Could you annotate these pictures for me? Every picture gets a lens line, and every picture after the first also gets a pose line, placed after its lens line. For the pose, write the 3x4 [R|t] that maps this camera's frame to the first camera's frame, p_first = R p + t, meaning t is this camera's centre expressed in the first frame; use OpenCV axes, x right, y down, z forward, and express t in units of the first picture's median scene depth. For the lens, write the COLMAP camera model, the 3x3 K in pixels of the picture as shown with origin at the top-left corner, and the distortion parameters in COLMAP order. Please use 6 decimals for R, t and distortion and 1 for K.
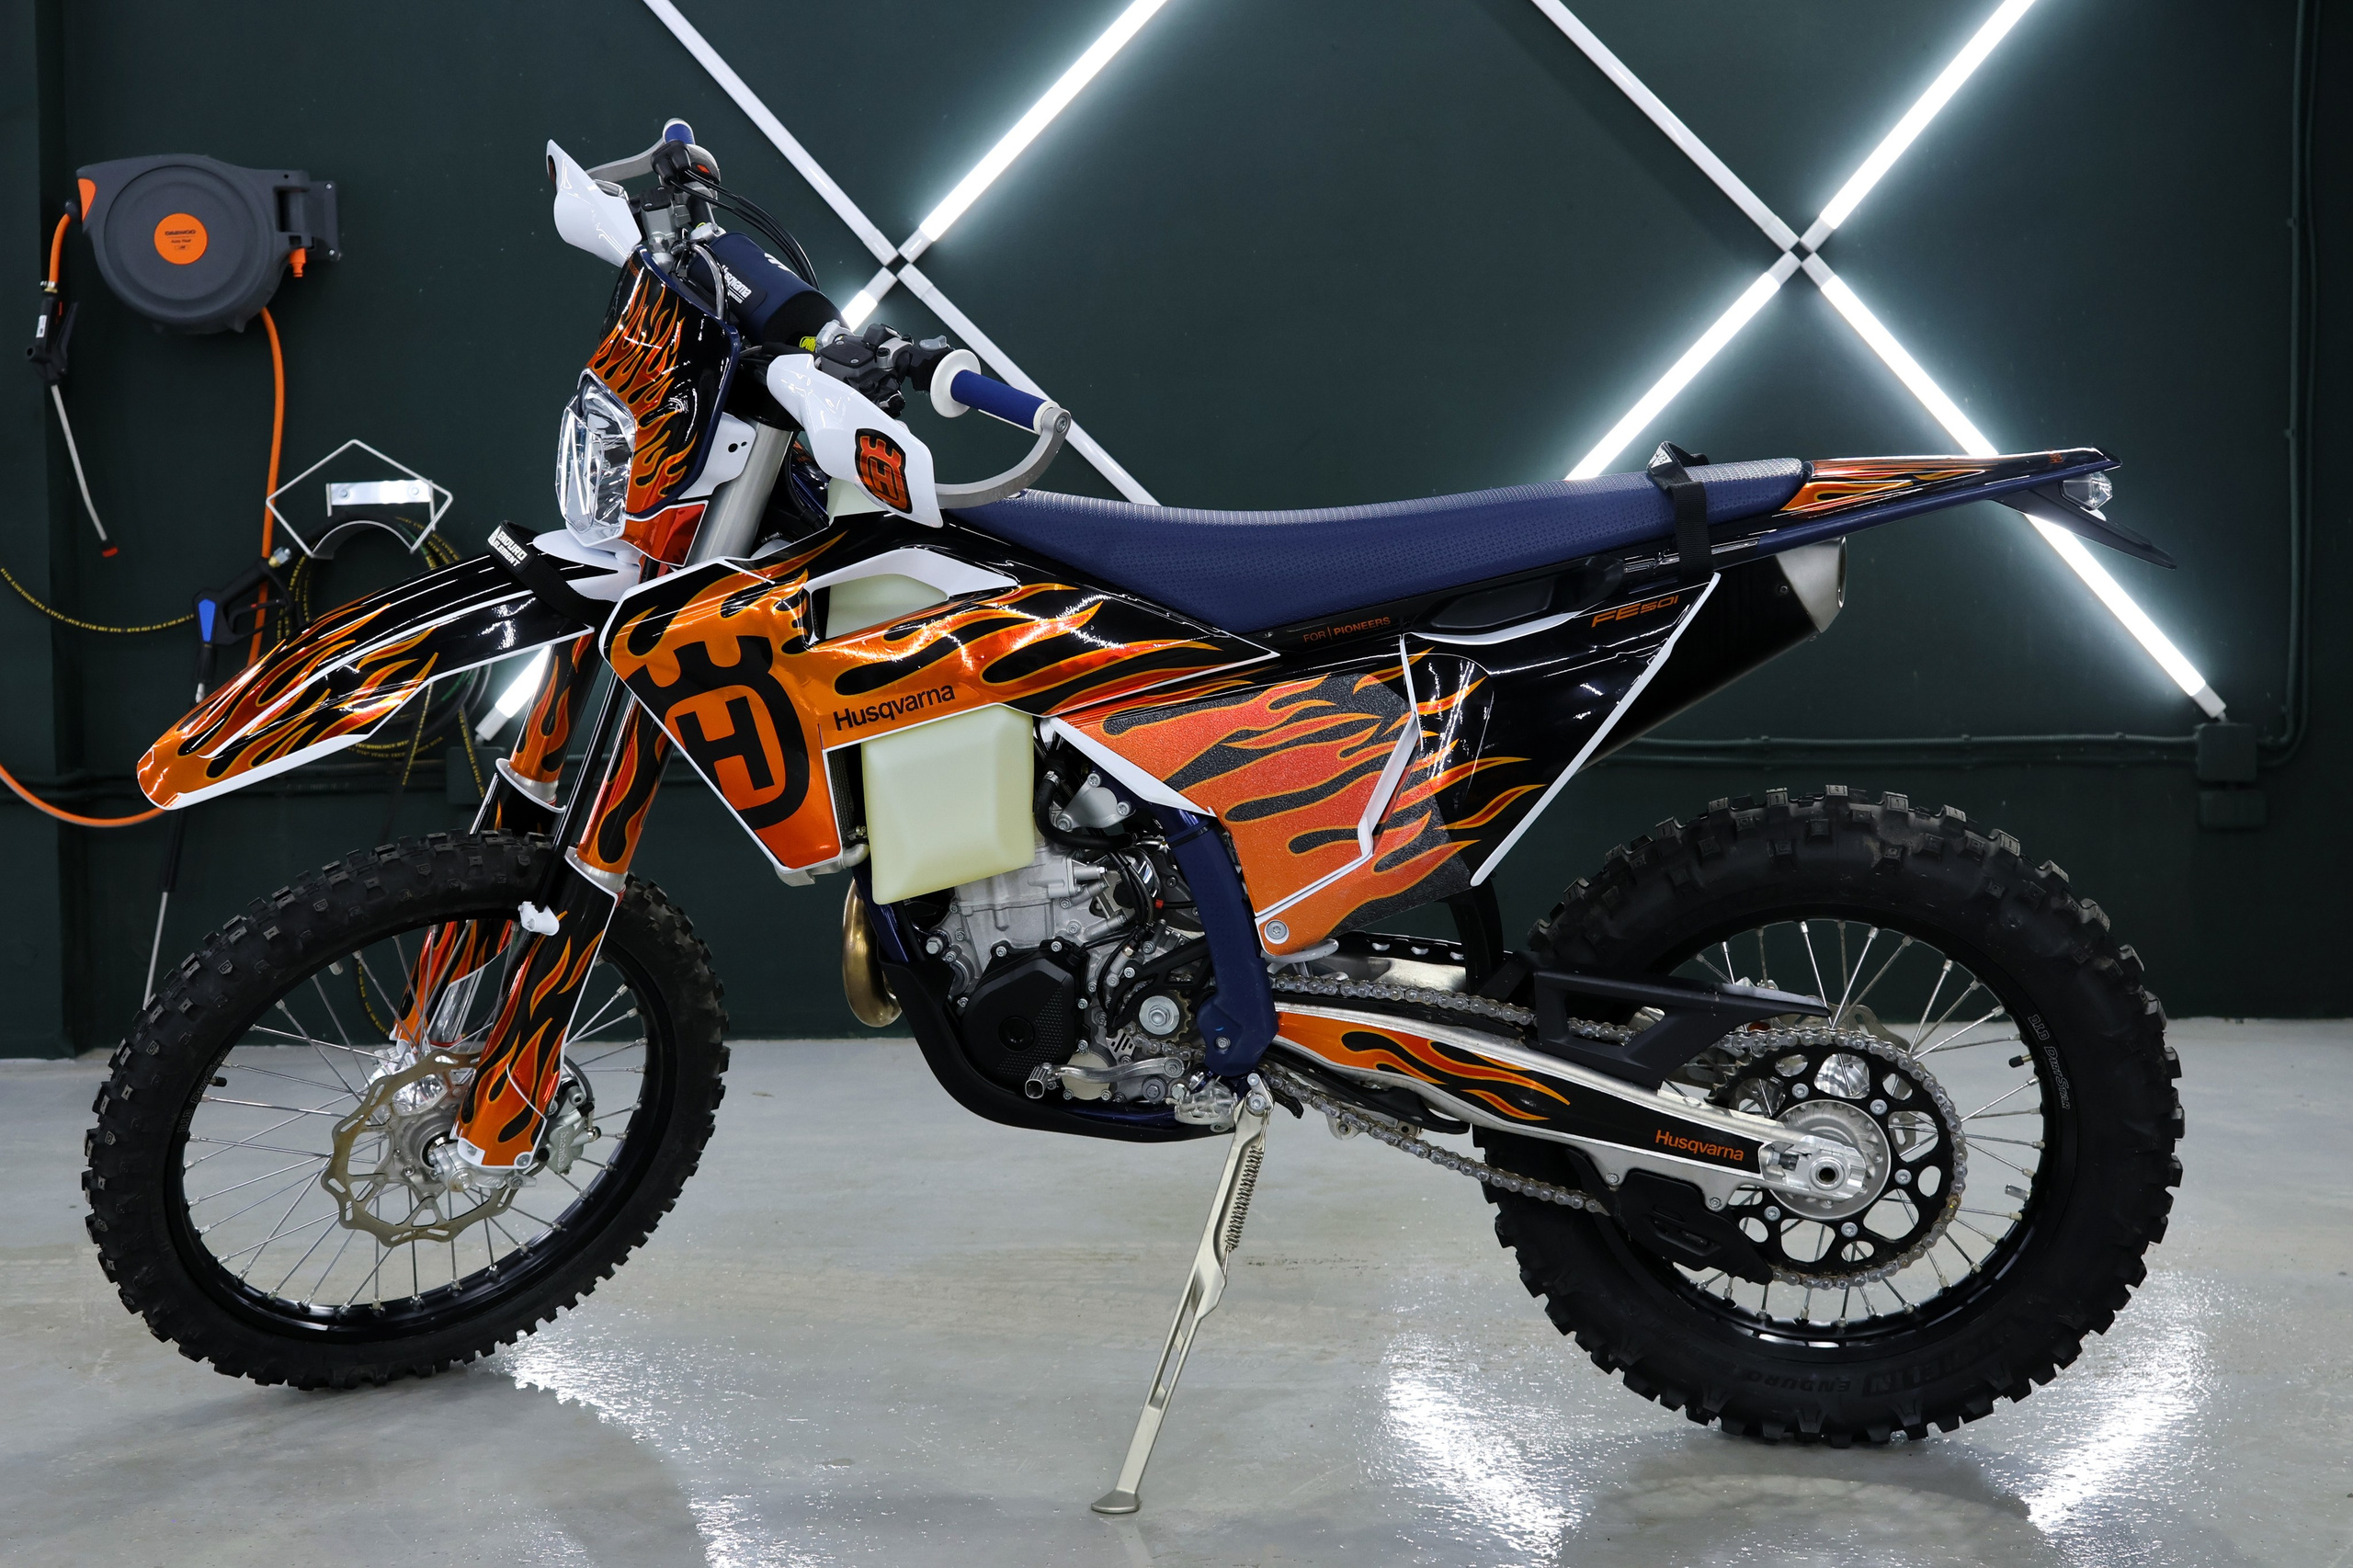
lens RADIAL K [[2692.9, 0, 1180.1], [0, 2692.9, 767.3], [0, 0, 1]] dist [-0.016450, 0.000000]
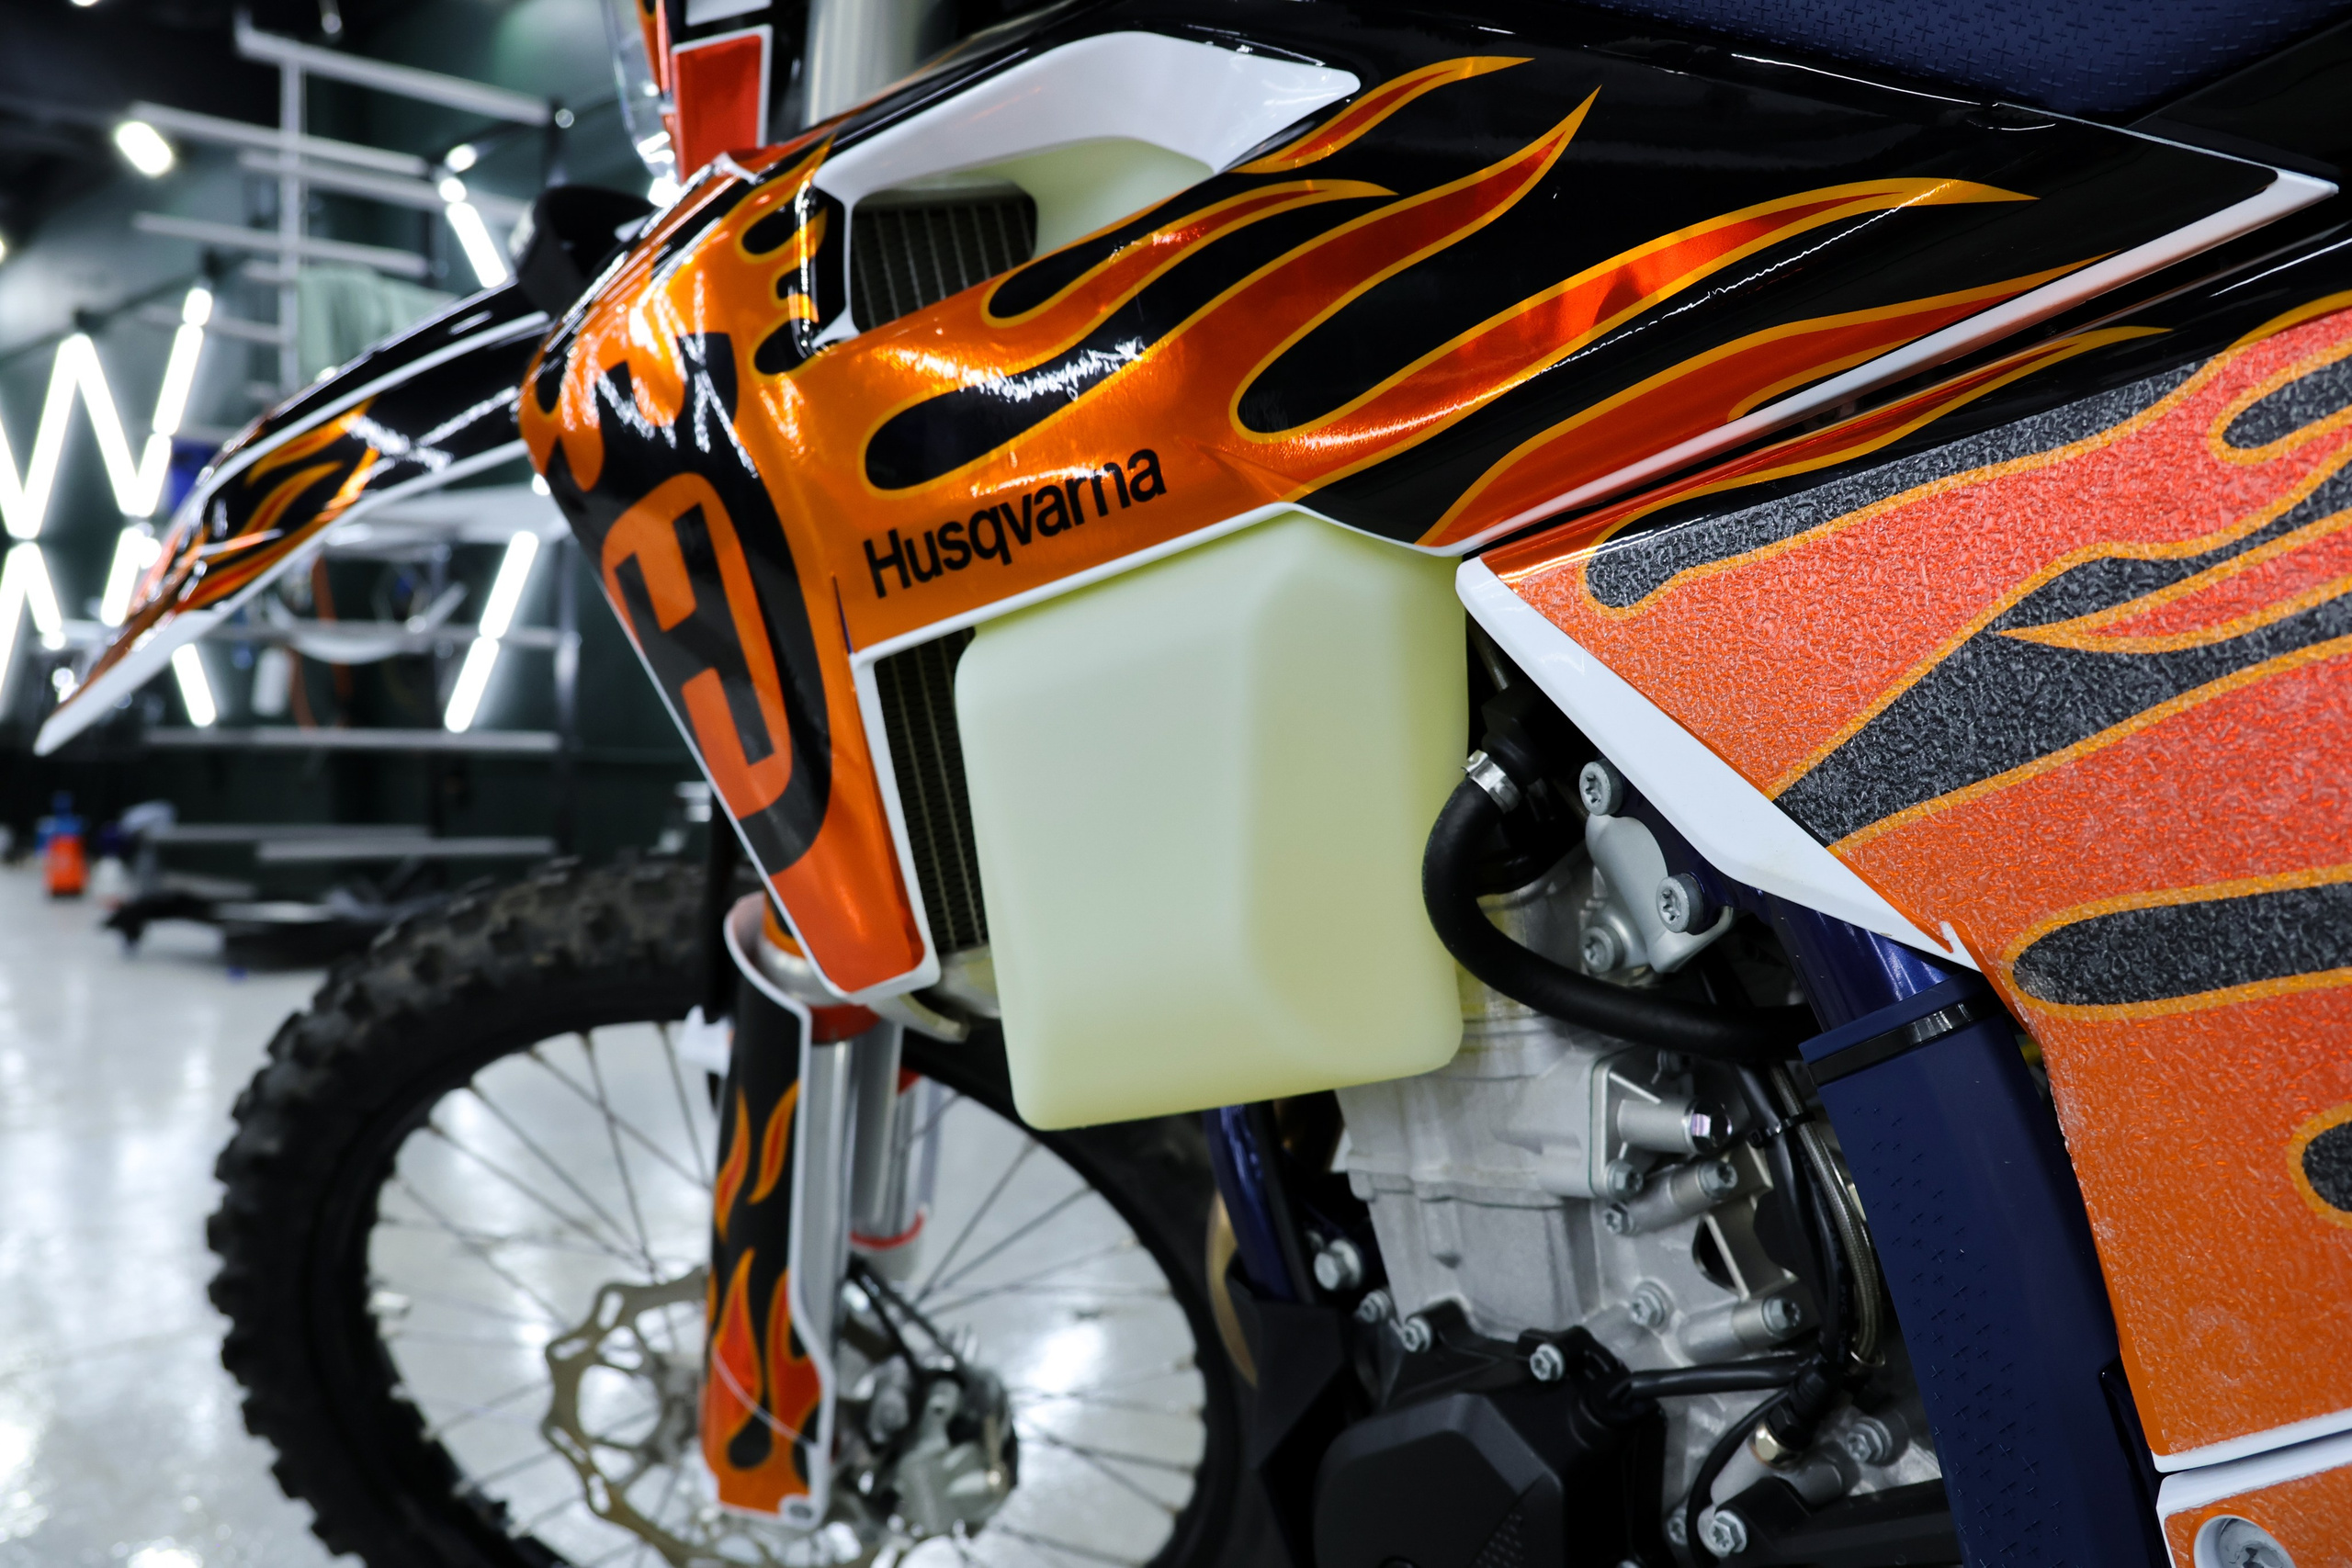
lens RADIAL K [[2106.2, 0, 1180.0], [0, 2106.2, 781.1], [0, 0, 1]] dist [-0.031571, 0.005228]
pose [[0.713588, 0.044628, -0.699142, 0.084694], [-0.076826, 0.996935, -0.014776, 0.010379], [0.696340, 0.064256, 0.714830, 0.829052]]
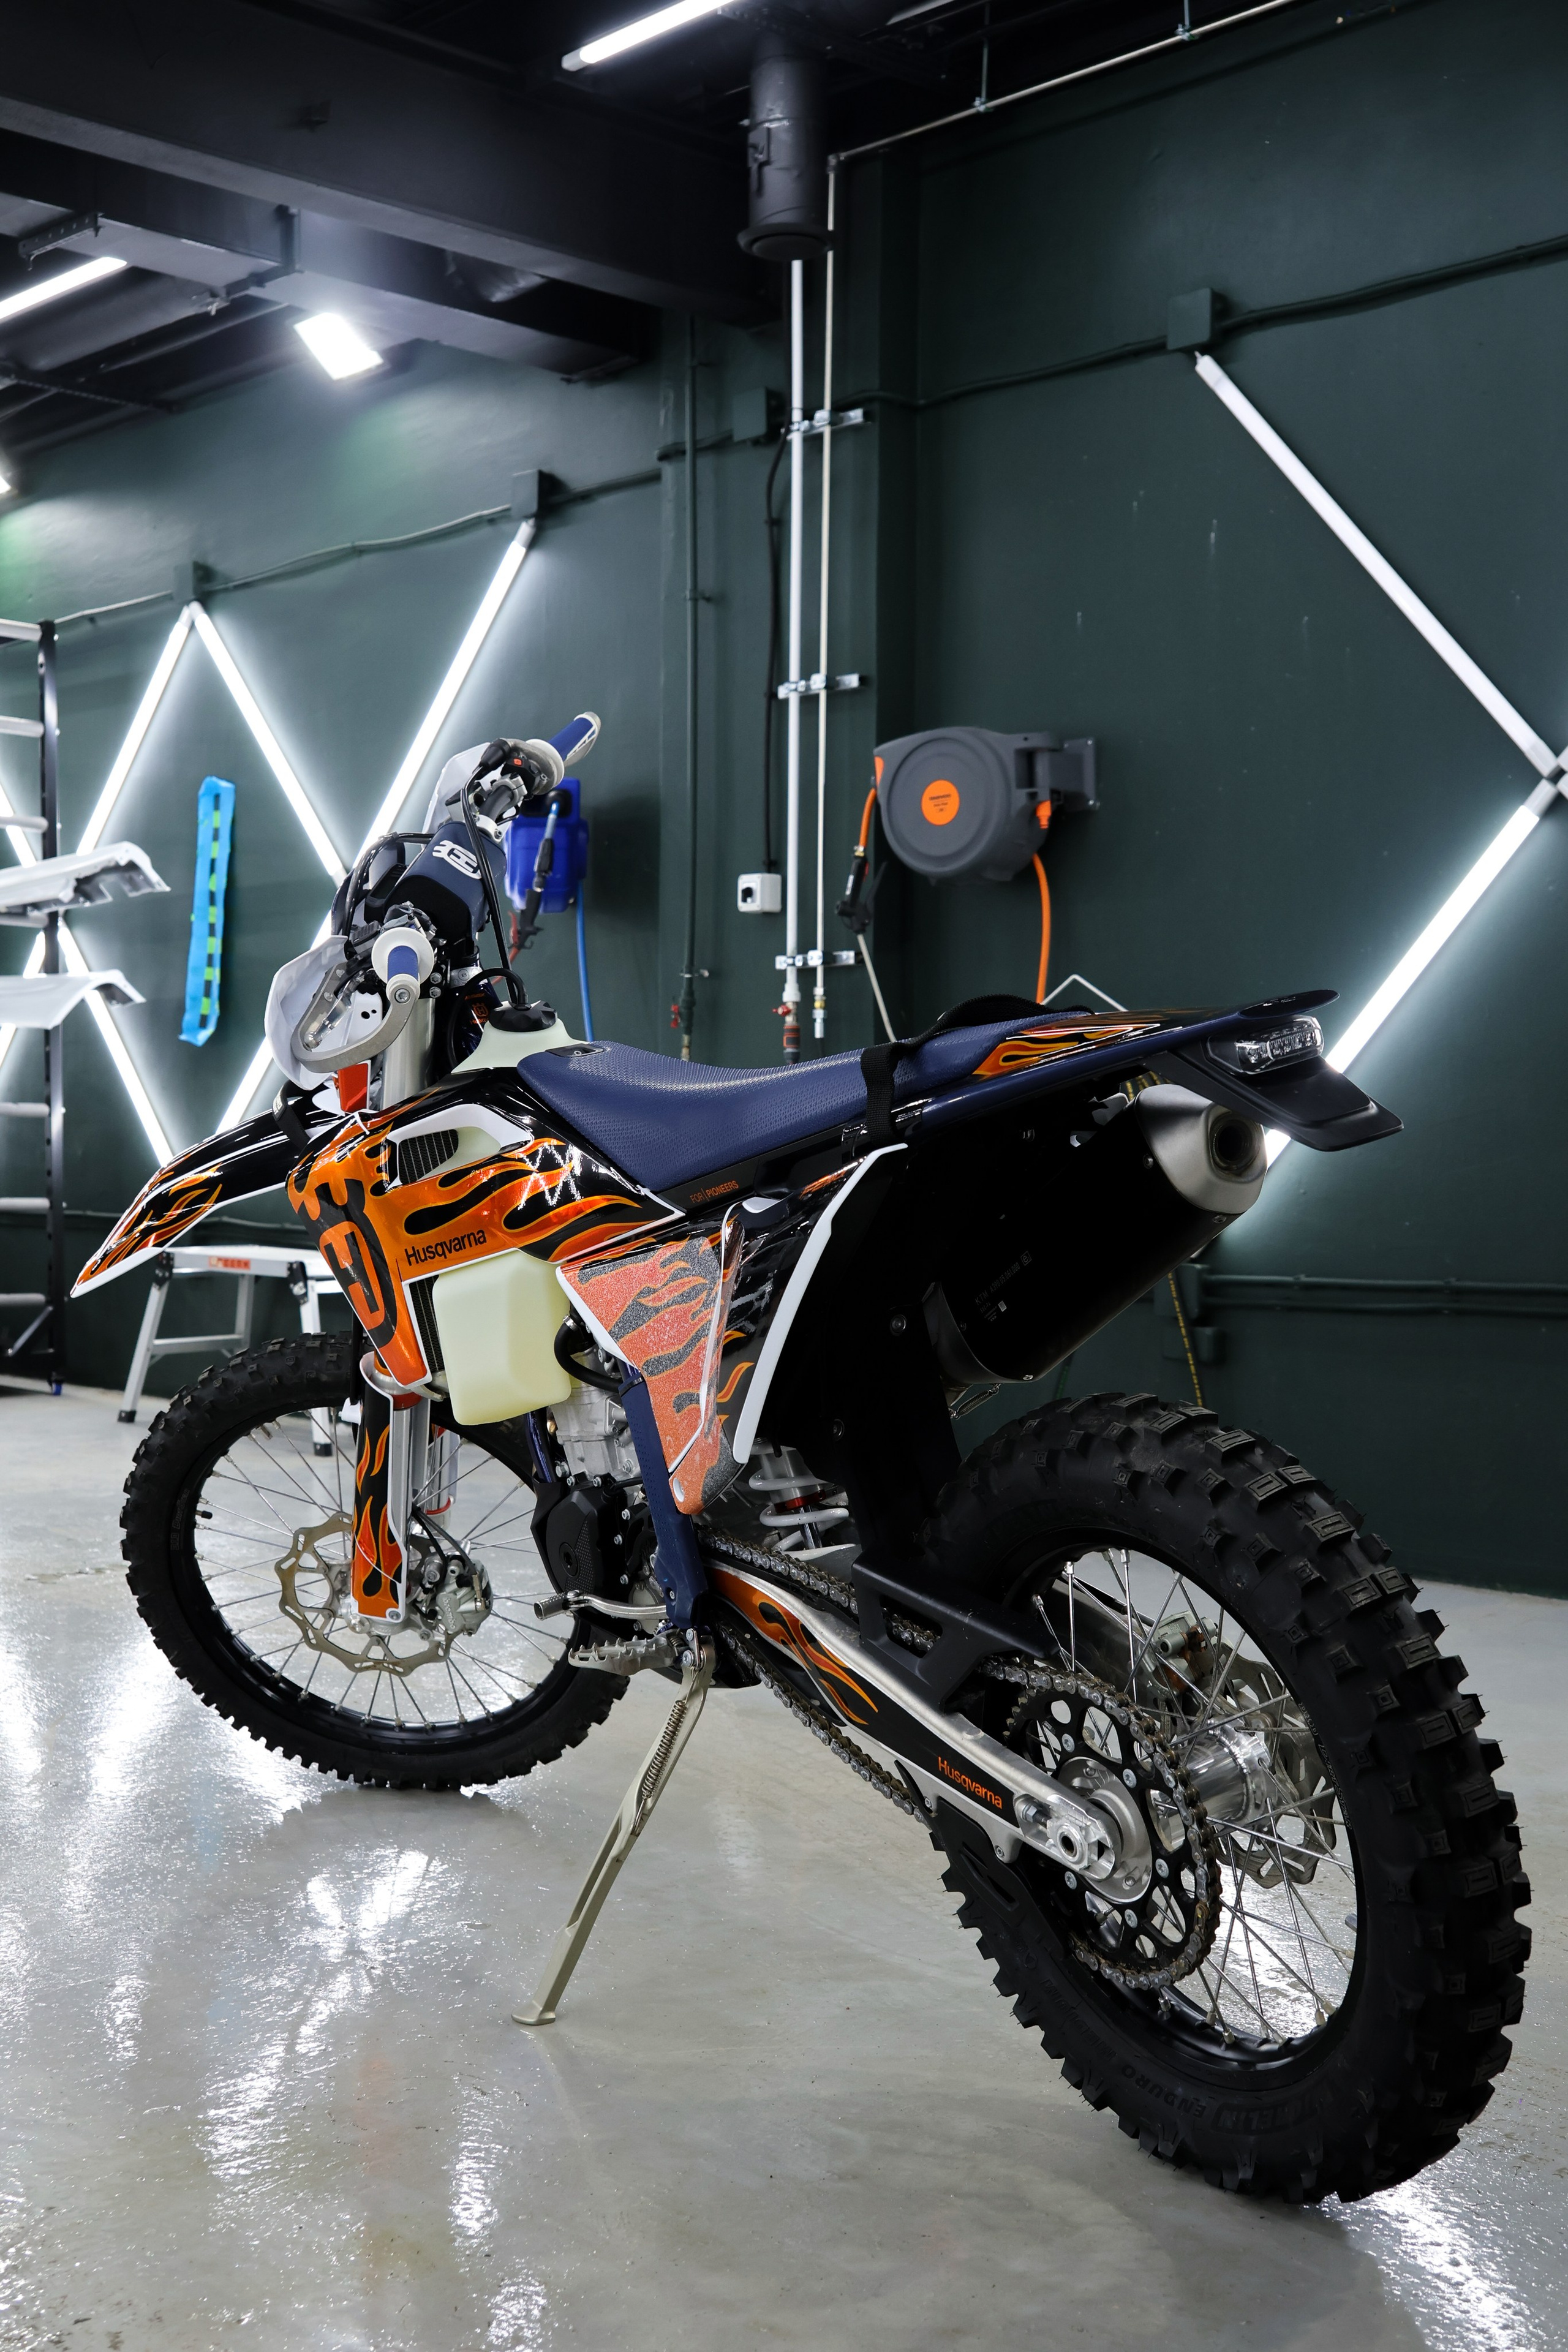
lens RADIAL K [[2686.9, 0, 781.7], [0, 2686.9, 1185.9], [0, 0, 1]] dist [-0.042509, 0.000000]
pose [[0.692493, 0.033452, -0.720648, 0.778089], [-0.053721, 0.998542, -0.005271, -0.048538], [0.719421, 0.042364, 0.693281, 0.329225]]
